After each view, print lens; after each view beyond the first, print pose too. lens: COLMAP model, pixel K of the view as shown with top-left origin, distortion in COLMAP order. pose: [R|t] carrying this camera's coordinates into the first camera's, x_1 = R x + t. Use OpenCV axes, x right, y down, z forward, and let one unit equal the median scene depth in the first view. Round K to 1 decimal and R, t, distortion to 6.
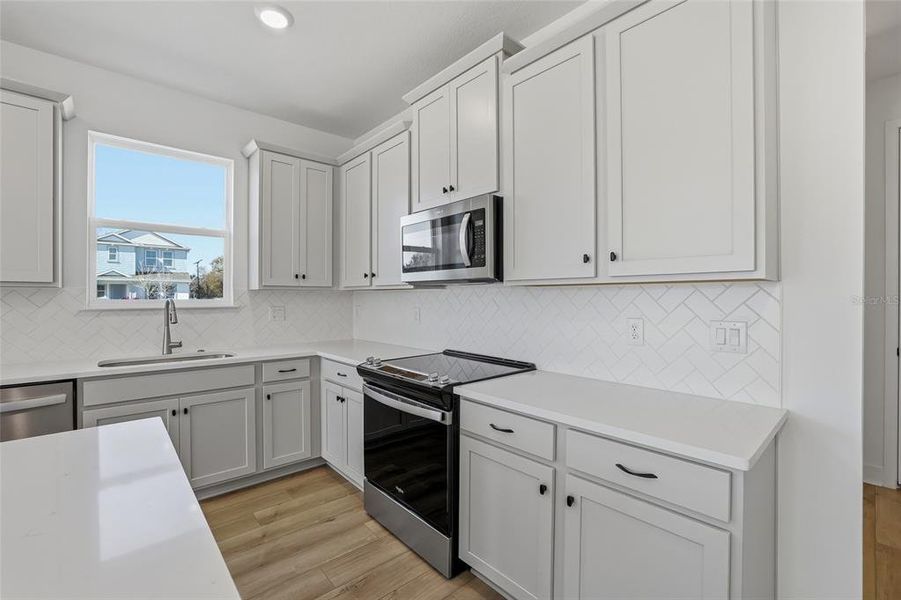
lens RADIAL K [[390.4, 0, 450.5], [0, 390.4, 300.0], [0, 0, 1]] dist [-0.050536, 0.015294]
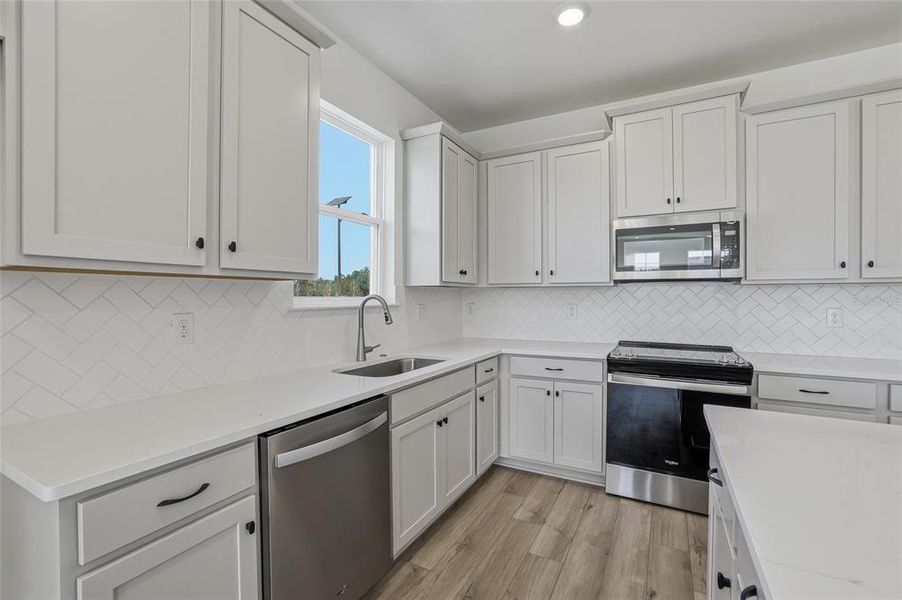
lens RADIAL K [[390.9, 0, 451.0], [0, 390.9, 300.0], [0, 0, 1]] dist [-0.050536, 0.015294]
pose [[0.943895, -0.004213, 0.330218, -0.989459], [0.003901, 0.999991, 0.001605, 0.007625], [-0.330222, -0.000227, 0.943903, 0.134395]]
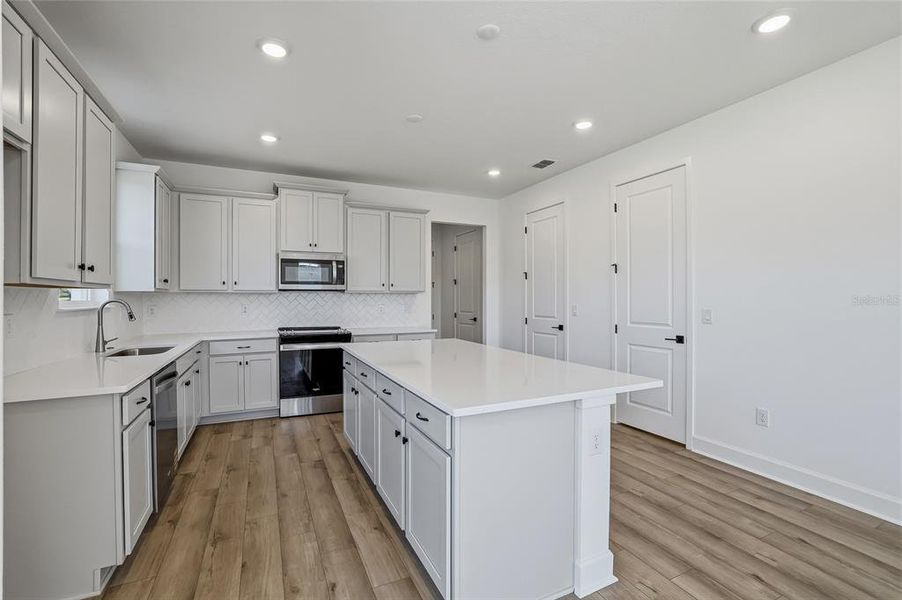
lens RADIAL K [[408.1, 0, 424.8], [0, 408.1, 298.1], [0, 0, 1]] dist [0.041228, 0.000138]
pose [[0.337228, -0.001551, 0.941422, -1.805328], [0.008156, 0.999966, -0.001274, 0.003253], [-0.941388, 0.008107, 0.337229, -0.279062]]
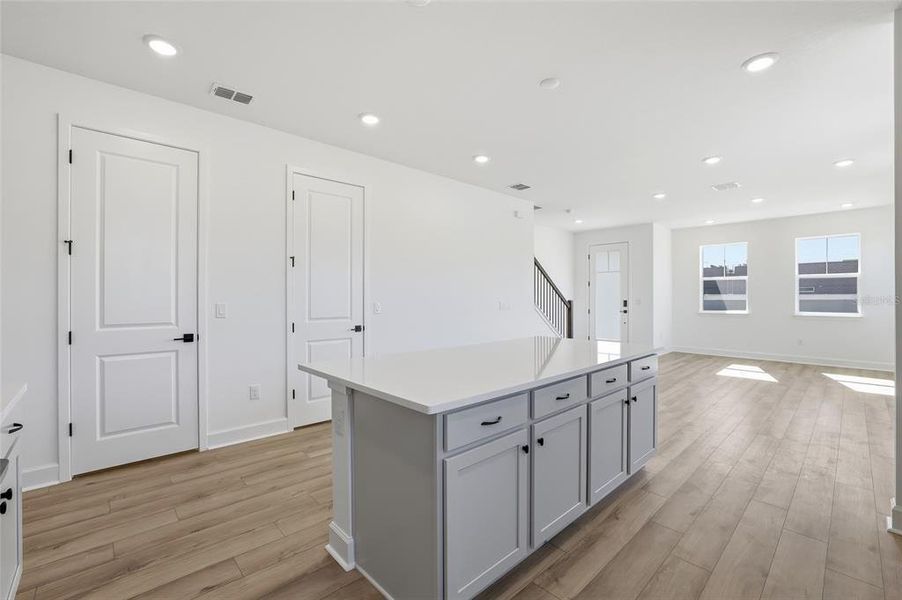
lens RADIAL K [[390.9, 0, 451.0], [0, 390.9, 300.0], [0, 0, 1]] dist [-0.050536, 0.015294]
pose [[-0.999649, -0.004775, -0.026048, -0.431518], [-0.005264, 0.999811, 0.018734, 0.005252], [0.025953, 0.018865, -0.999485, 1.132974]]
